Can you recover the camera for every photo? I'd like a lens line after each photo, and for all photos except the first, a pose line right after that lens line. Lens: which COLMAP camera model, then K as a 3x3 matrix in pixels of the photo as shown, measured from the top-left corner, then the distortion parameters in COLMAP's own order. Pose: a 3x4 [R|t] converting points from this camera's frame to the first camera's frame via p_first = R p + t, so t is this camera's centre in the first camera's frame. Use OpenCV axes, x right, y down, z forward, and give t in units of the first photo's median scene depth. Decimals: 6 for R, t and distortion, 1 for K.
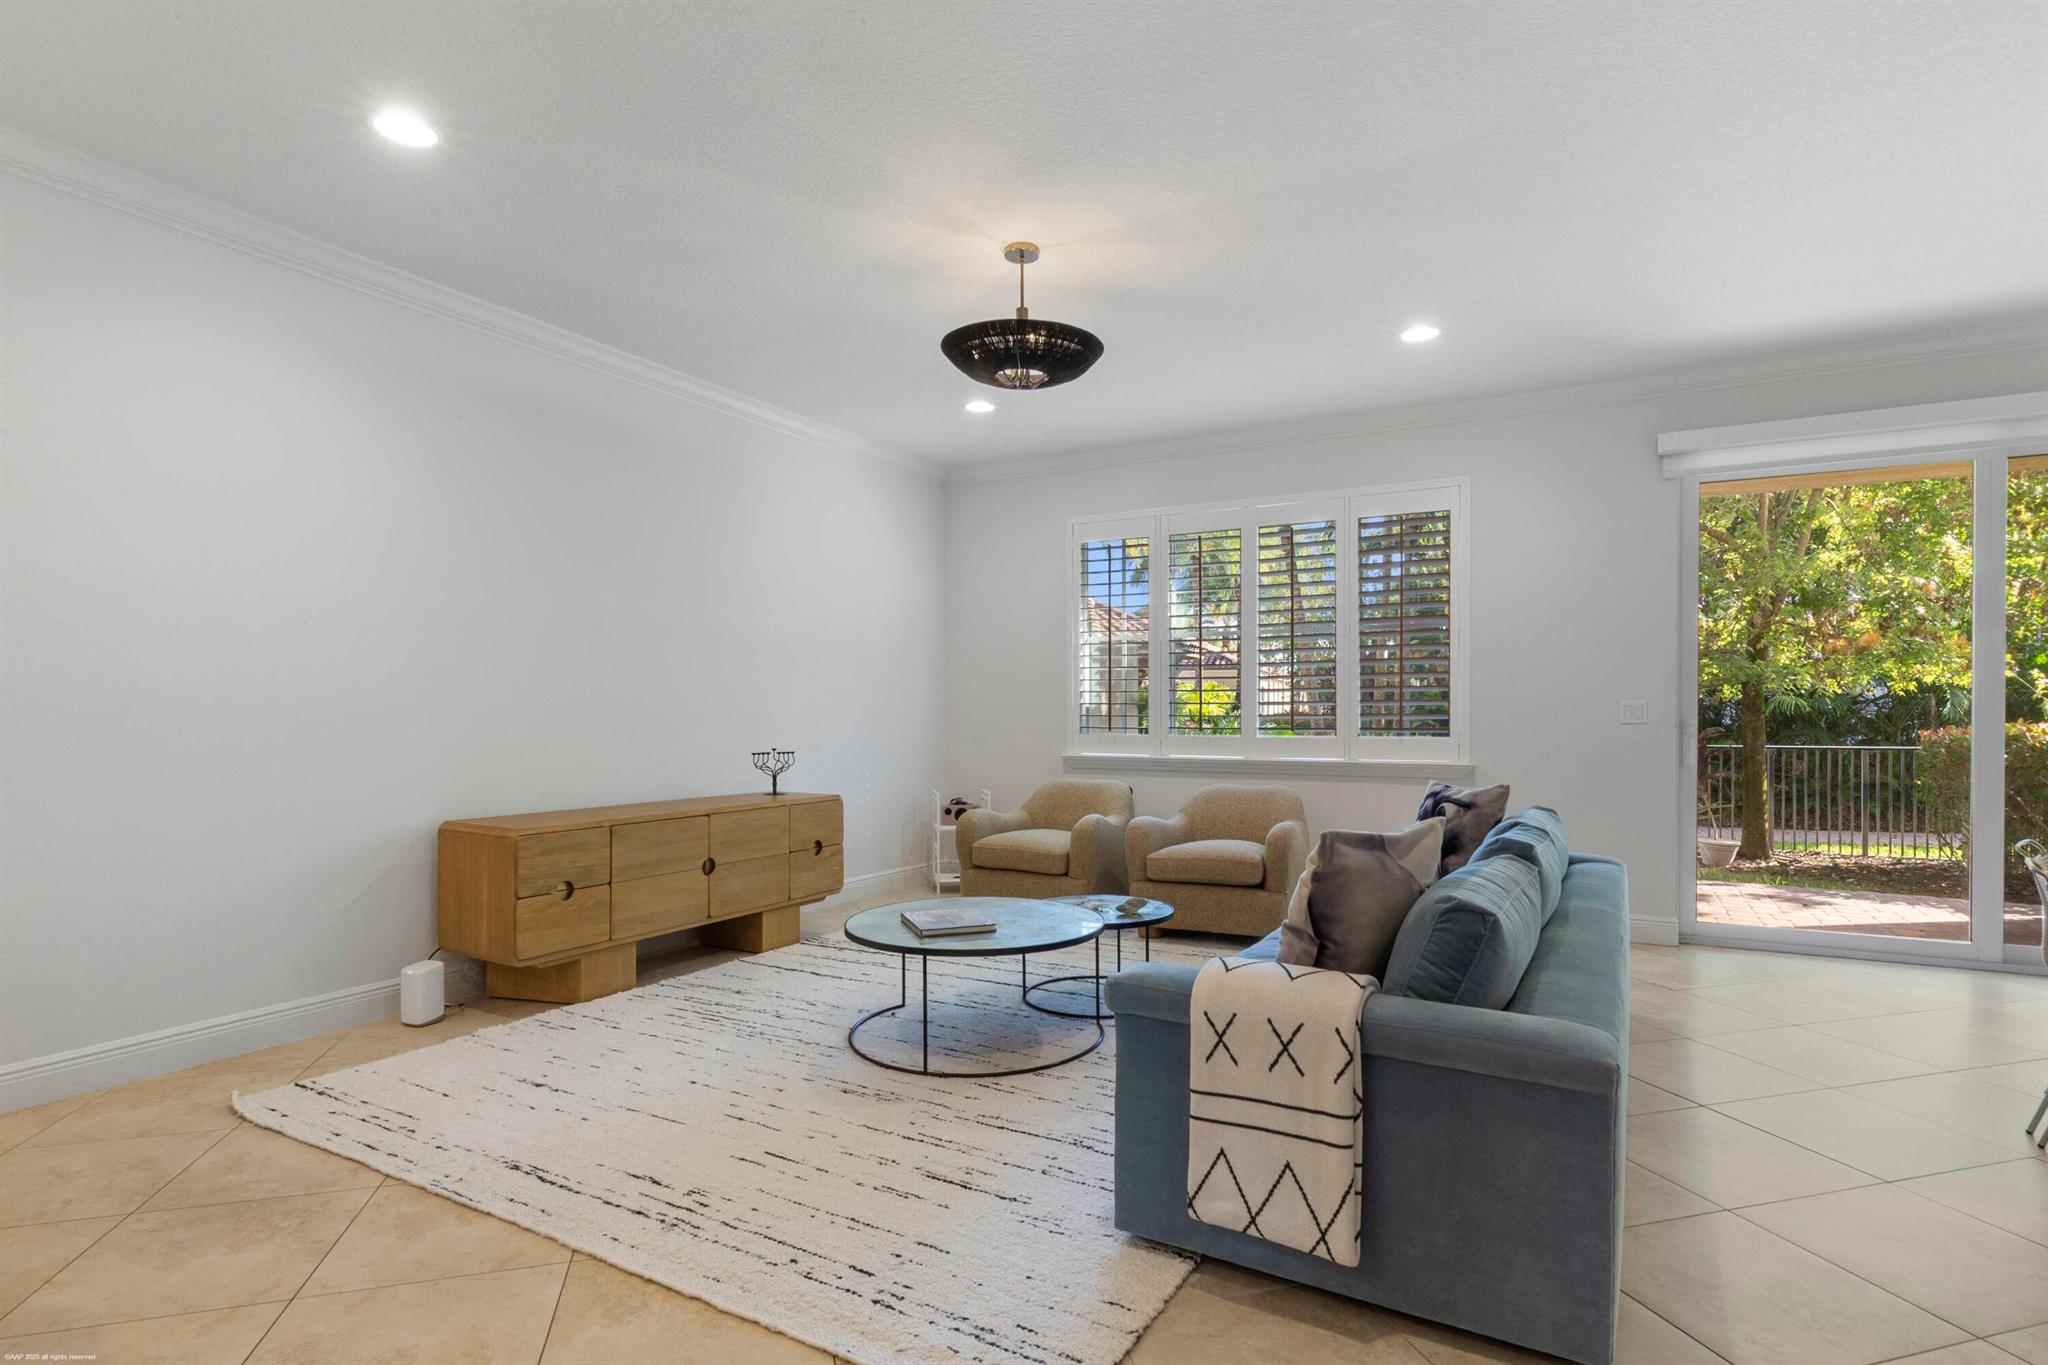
lens RADIAL K [[1028.4, 0, 1027.3], [0, 1028.4, 714.8], [0, 0, 1]] dist [-0.001983, -0.000166]
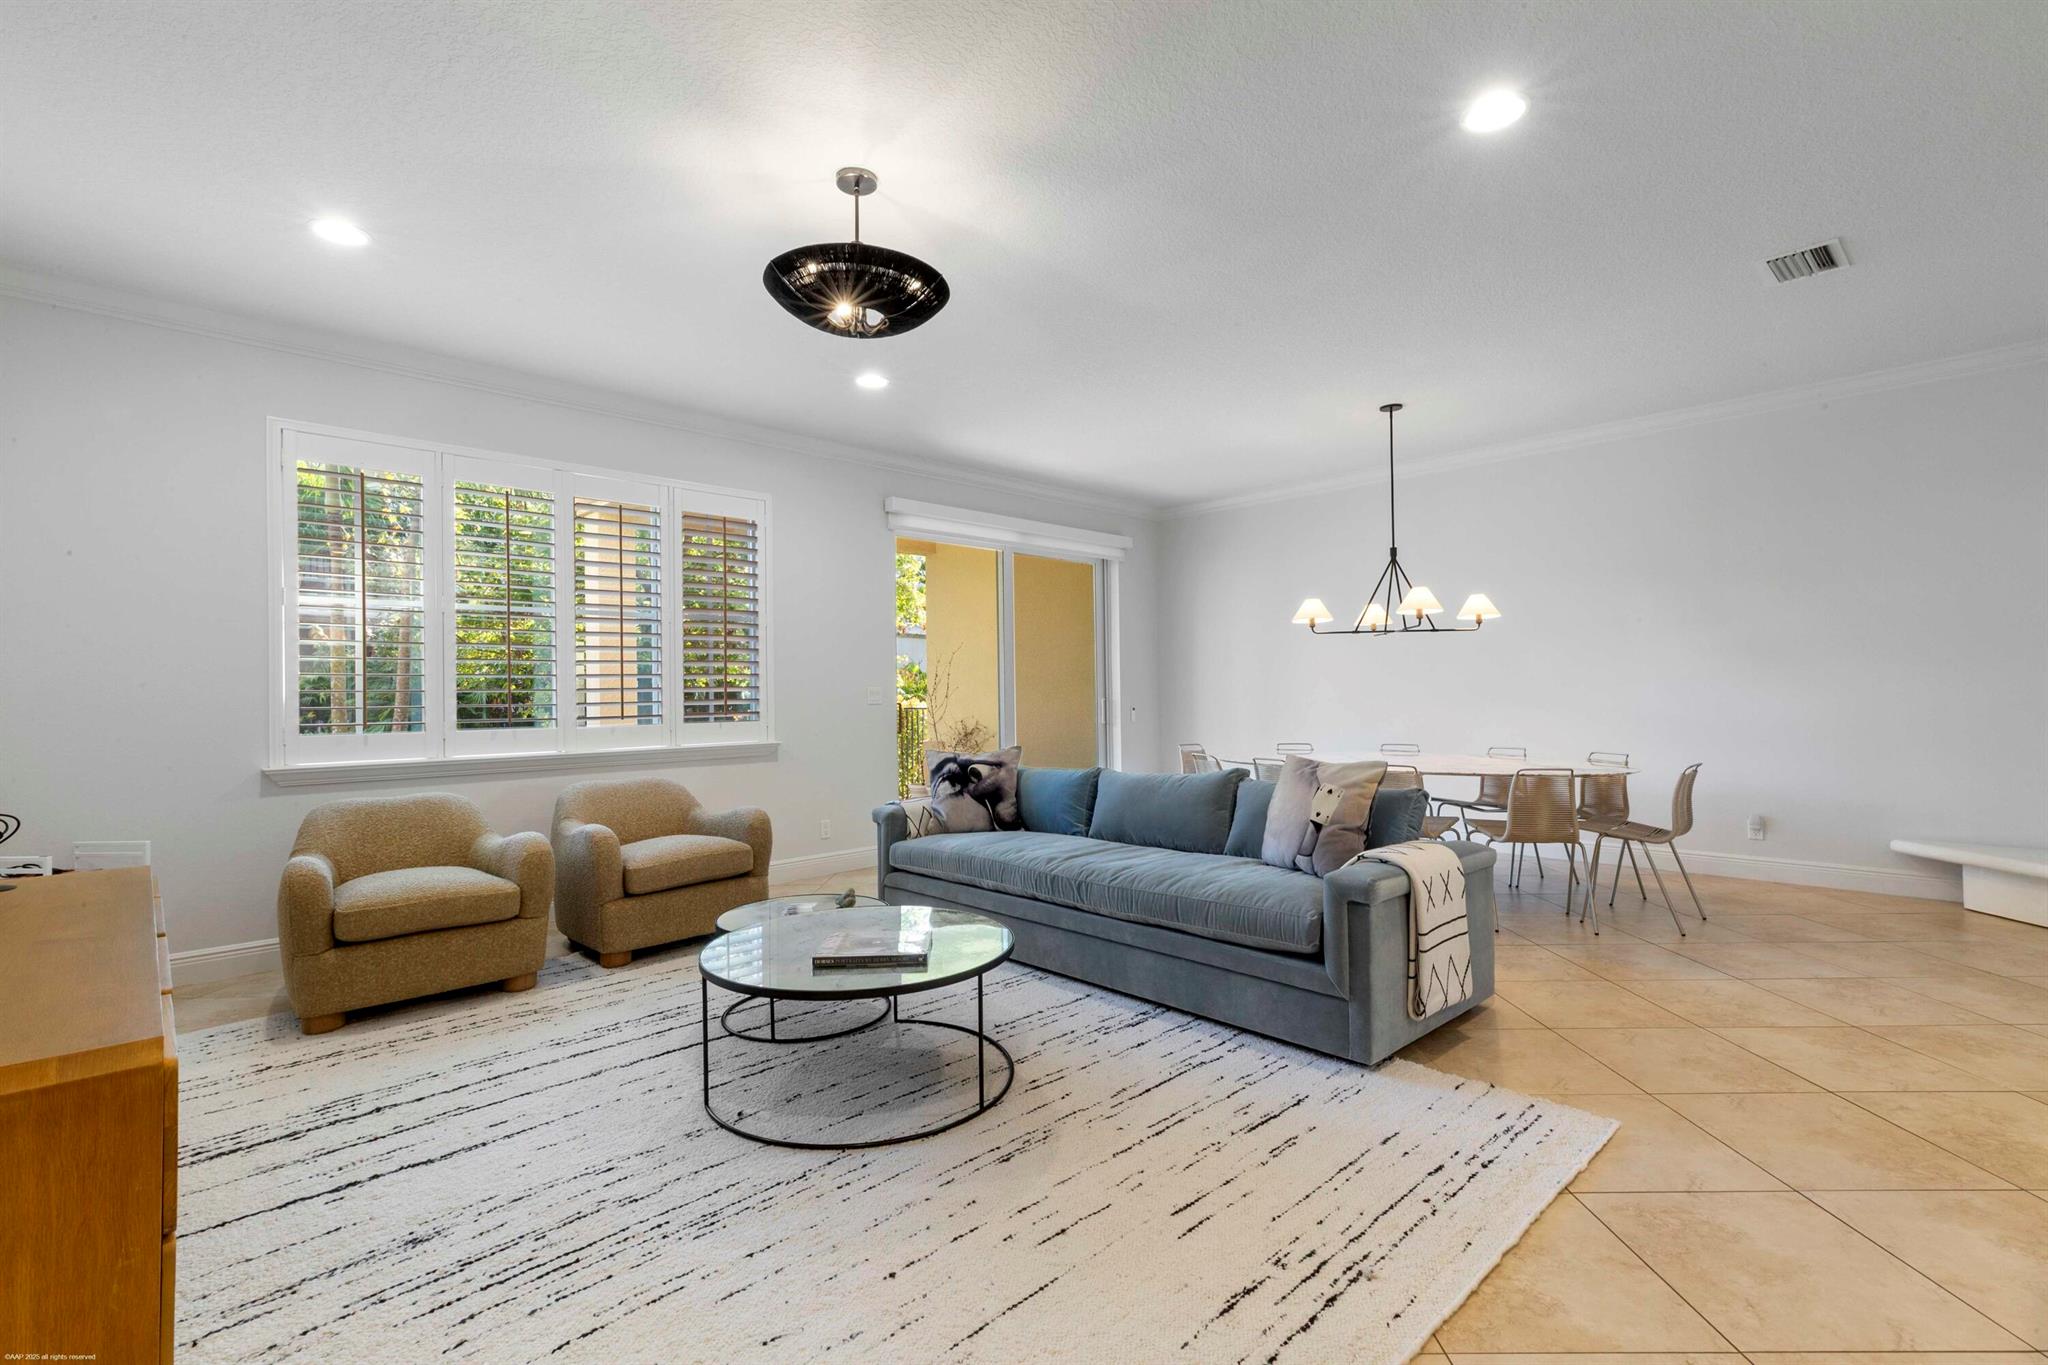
lens RADIAL K [[928.1, 0, 1028.8], [0, 928.1, 674.4], [0, 0, 1]] dist [0.005925, -0.000268]
pose [[0.281104, 0.016623, 0.959533, -0.606019], [0.016243, 0.999624, -0.022076, -0.000539], [-0.959540, 0.021791, 0.280729, 0.526385]]
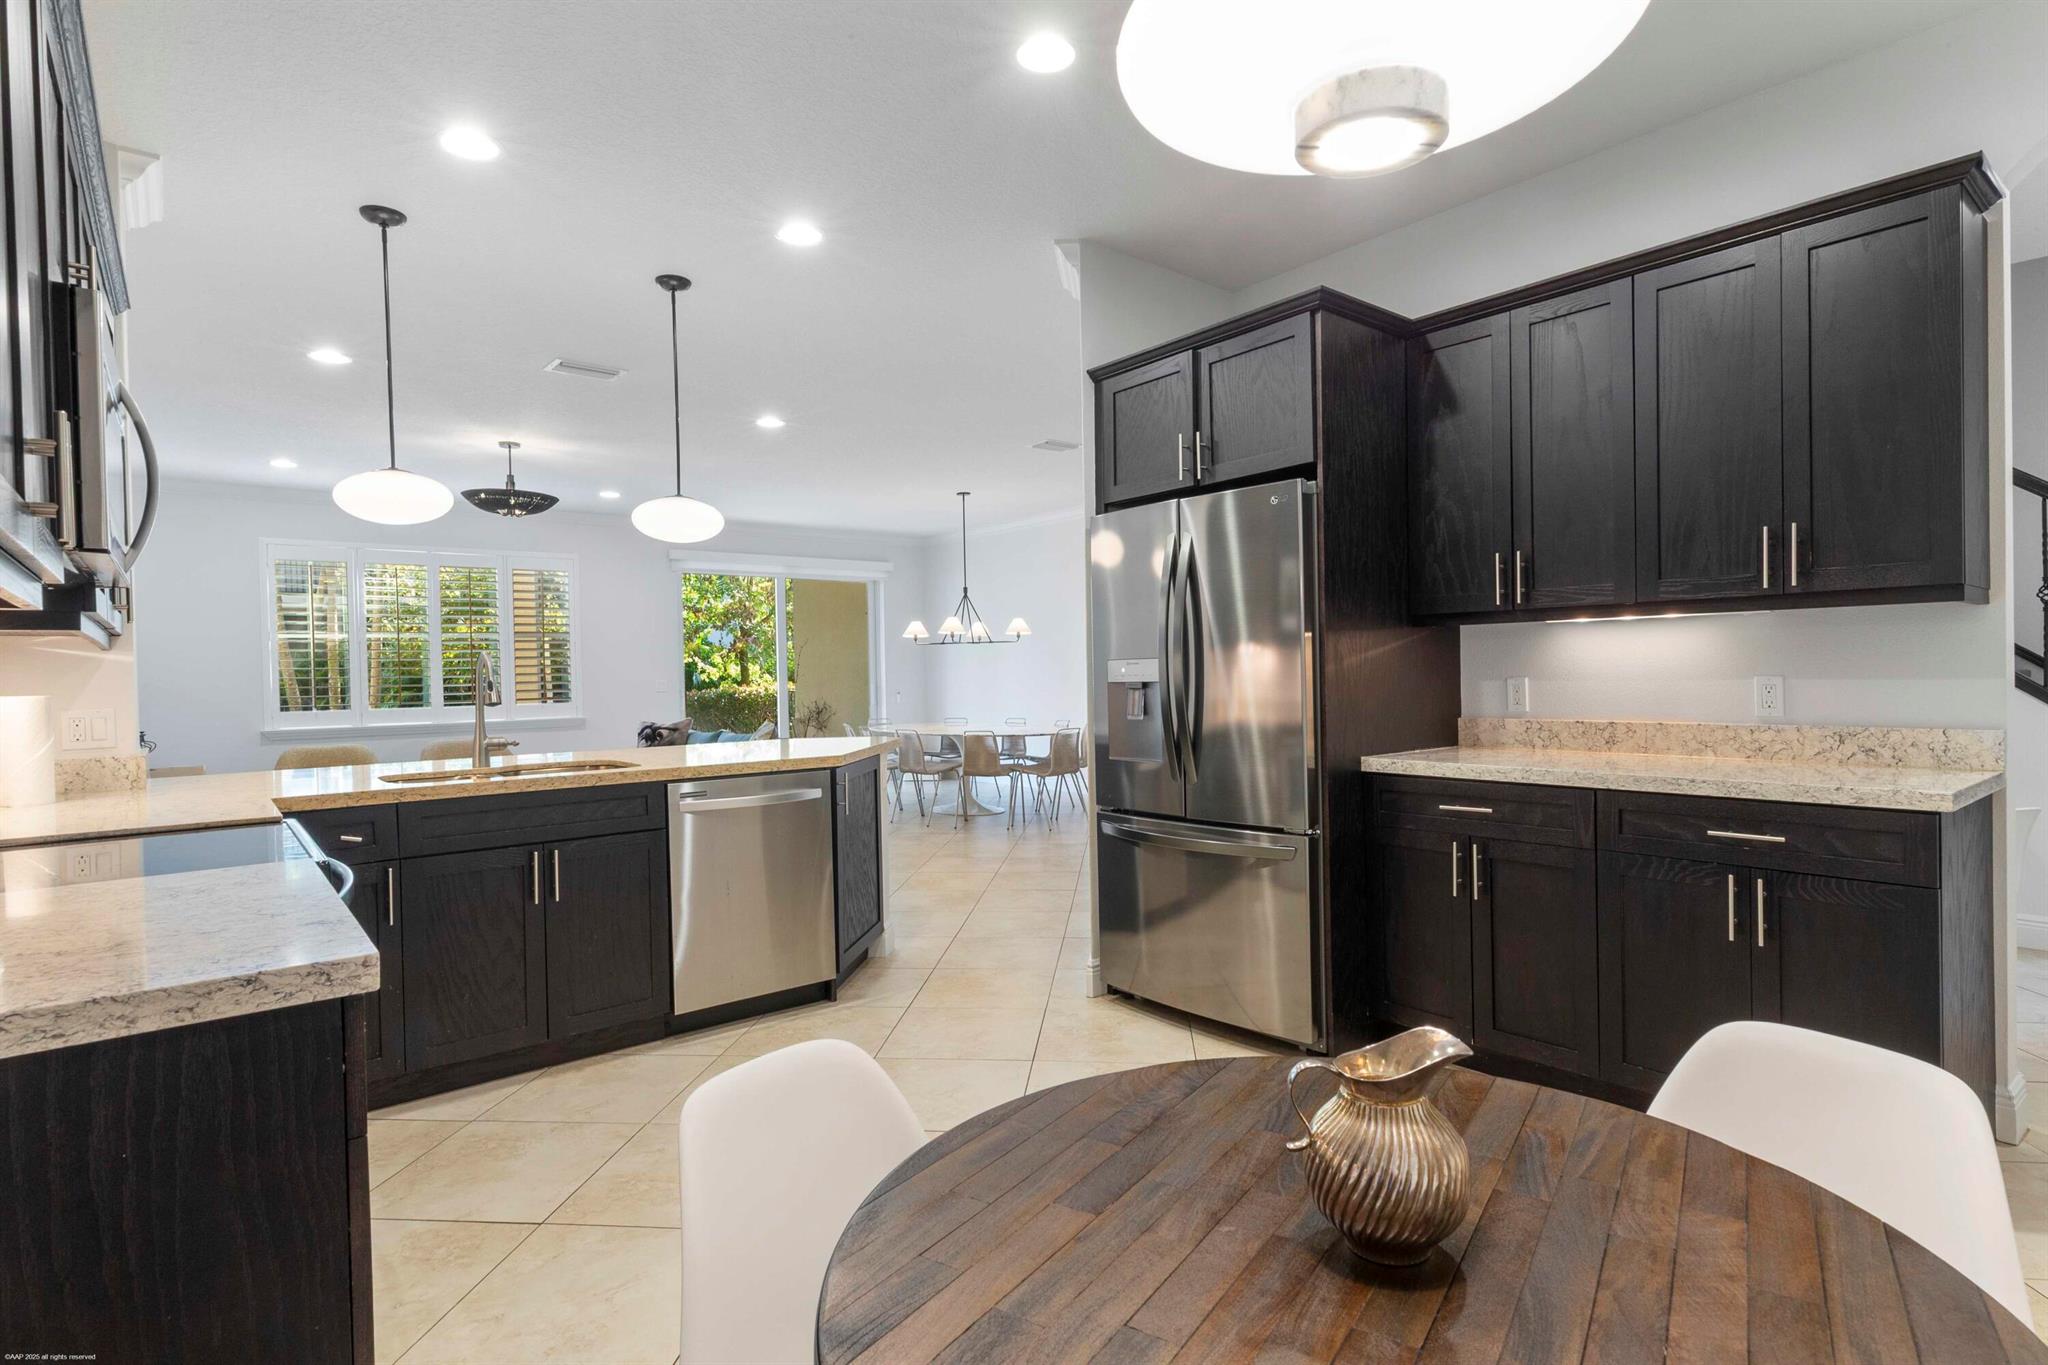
lens RADIAL K [[1028.4, 0, 1031.6], [0, 1028.4, 680.4], [0, 0, 1]] dist [-0.001983, -0.000166]
pose [[0.359839, -0.016011, 0.932877, -1.157531], [0.022017, 0.999720, 0.008666, -0.016392], [-0.932755, 0.017421, 0.360091, -0.444045]]
